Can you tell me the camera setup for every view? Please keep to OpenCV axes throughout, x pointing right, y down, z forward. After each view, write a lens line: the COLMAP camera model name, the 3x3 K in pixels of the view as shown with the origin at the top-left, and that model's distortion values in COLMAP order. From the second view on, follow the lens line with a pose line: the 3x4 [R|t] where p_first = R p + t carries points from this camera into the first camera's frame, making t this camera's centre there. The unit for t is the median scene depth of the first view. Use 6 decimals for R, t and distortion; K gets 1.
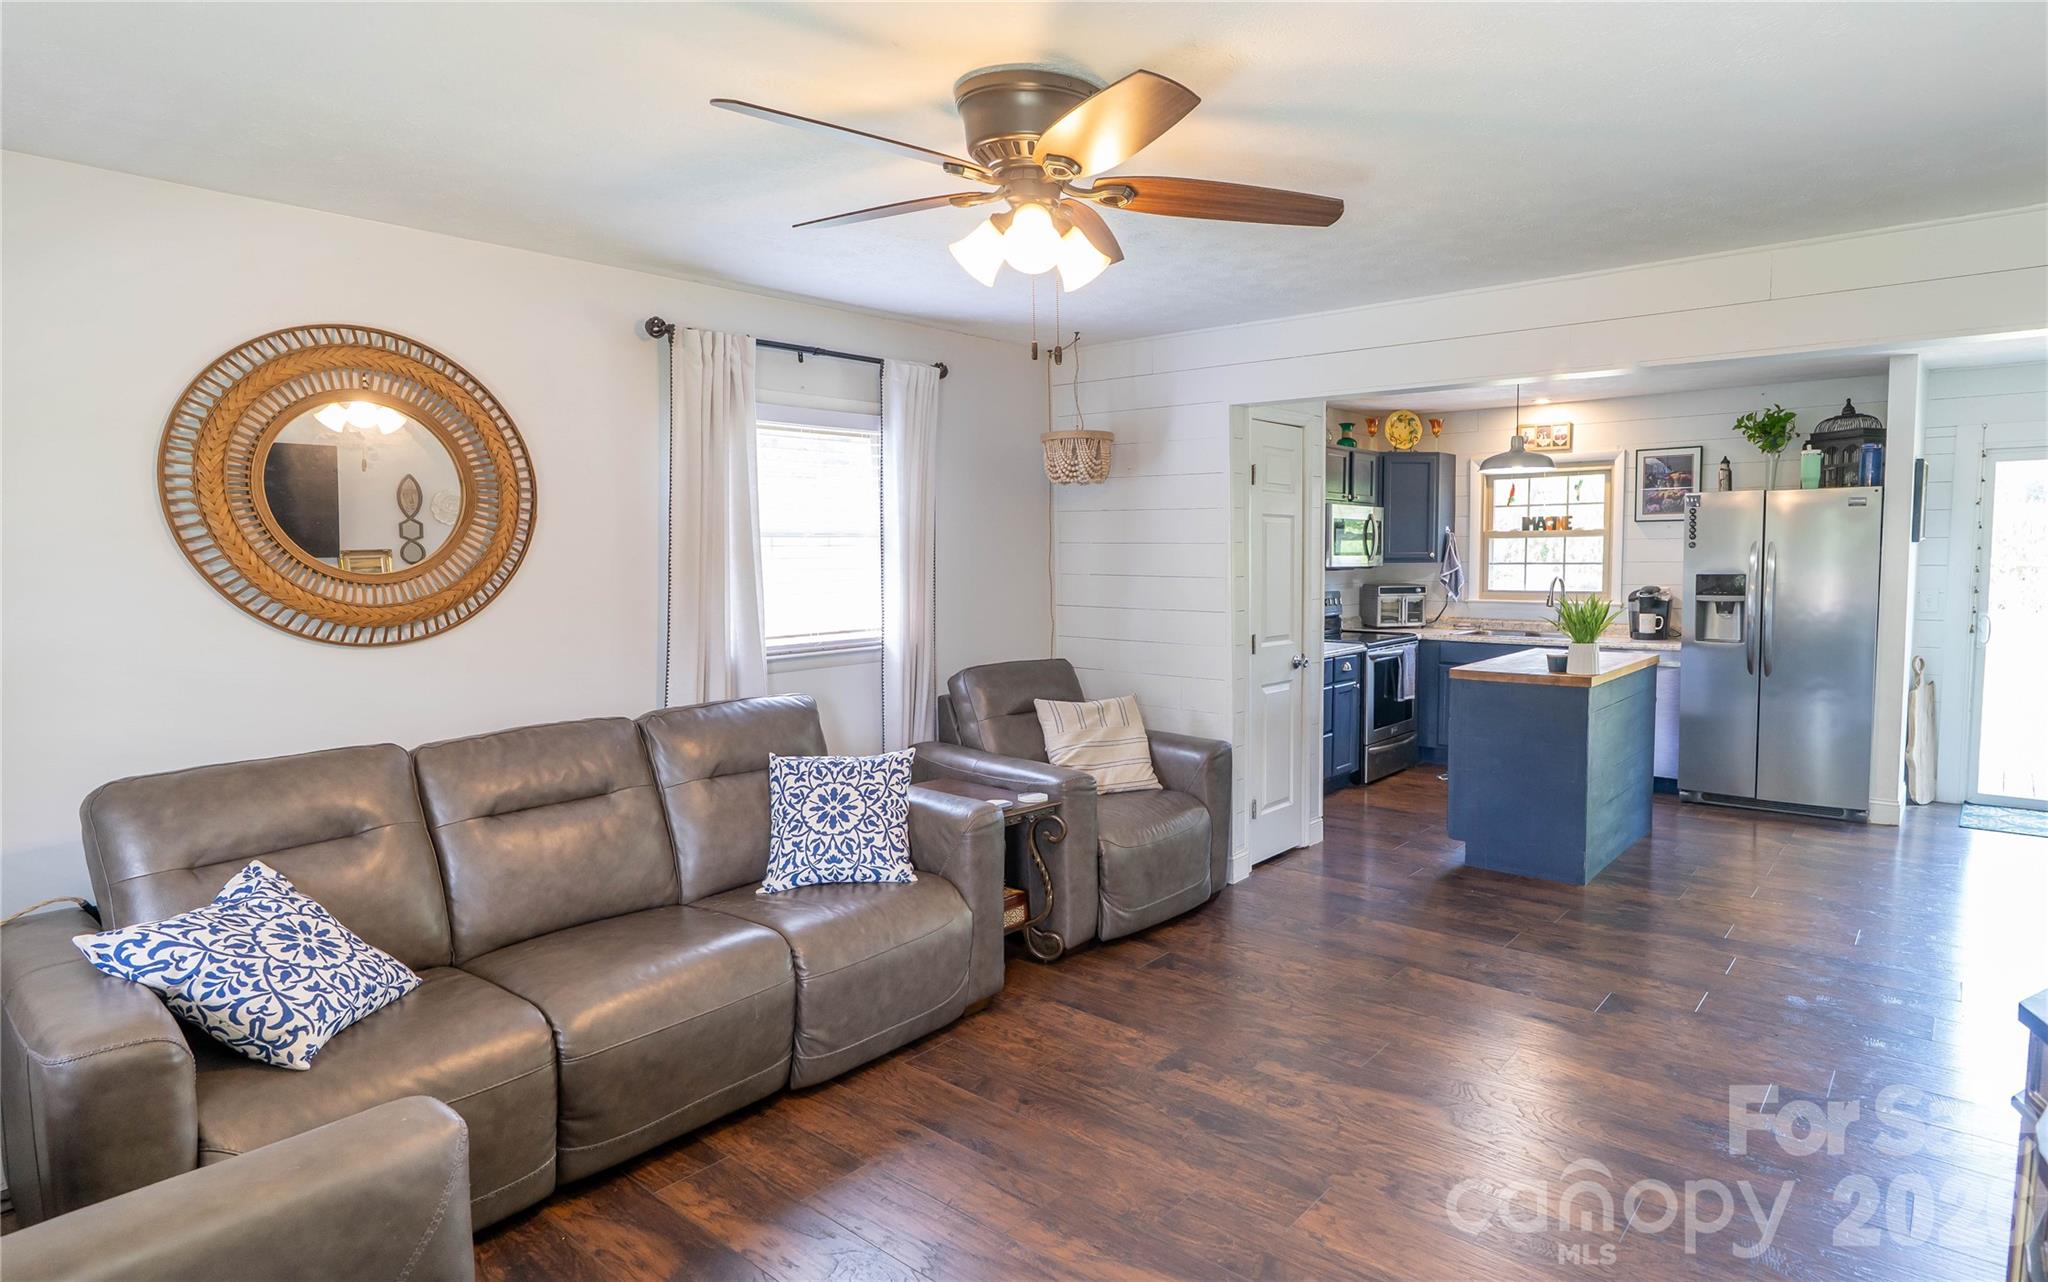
lens RADIAL K [[1084.3, 0, 1115.5], [0, 1084.3, 638.9], [0, 0, 1]] dist [-0.011008, 0.000060]
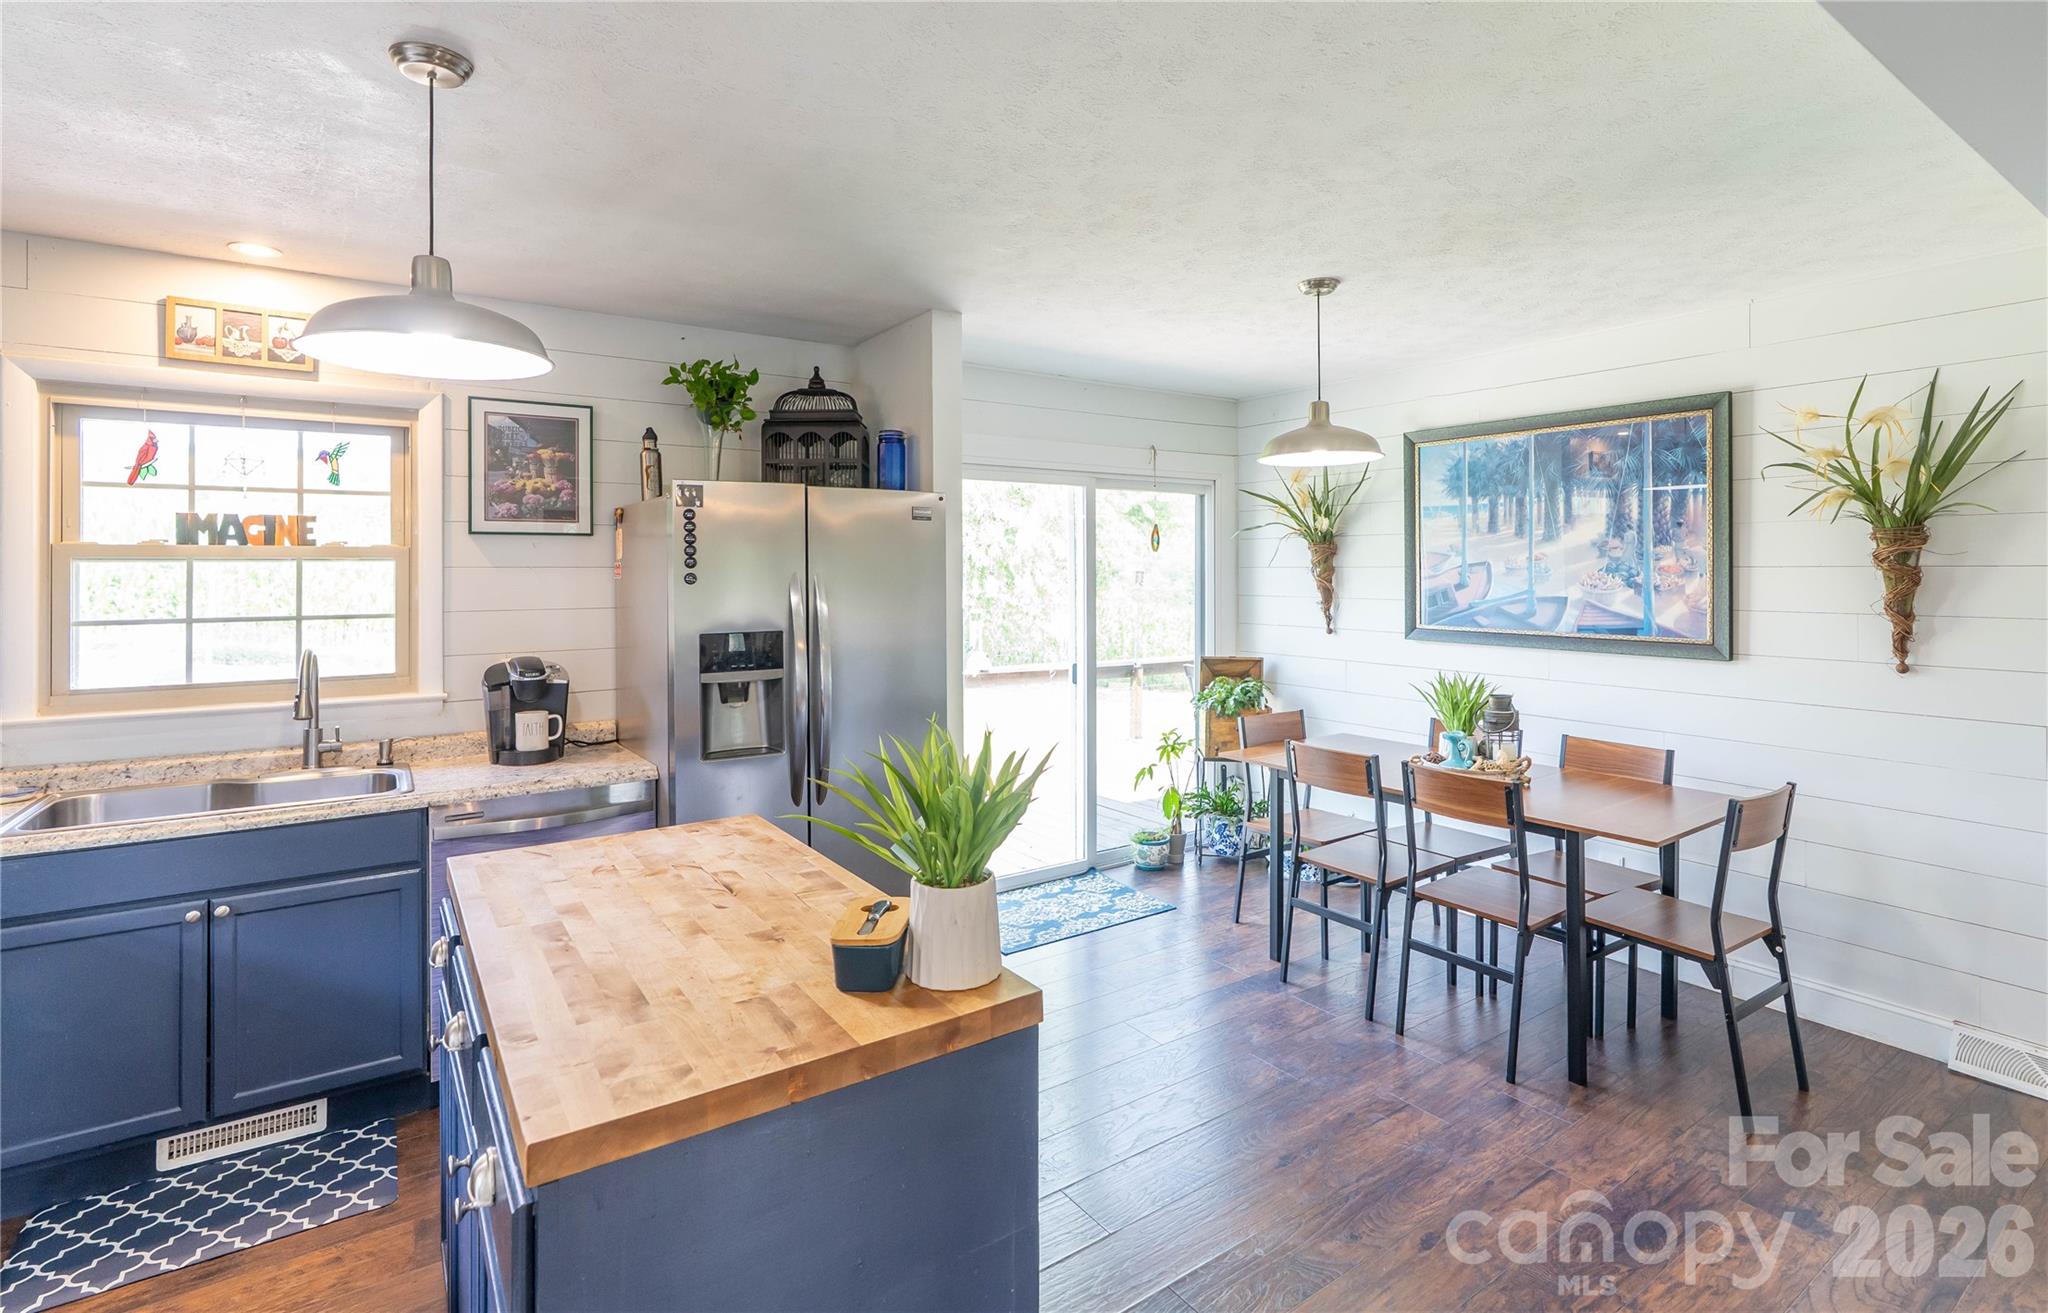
lens RADIAL K [[1020.2, 0, 1071.4], [0, 1020.2, 561.5], [0, 0, 1]] dist [0.002540, 0.000538]
pose [[0.269745, 0.021731, 0.962687, 0.097091], [0.081385, 0.995654, -0.045279, -0.054312], [-0.959486, 0.090562, 0.266804, 0.648608]]
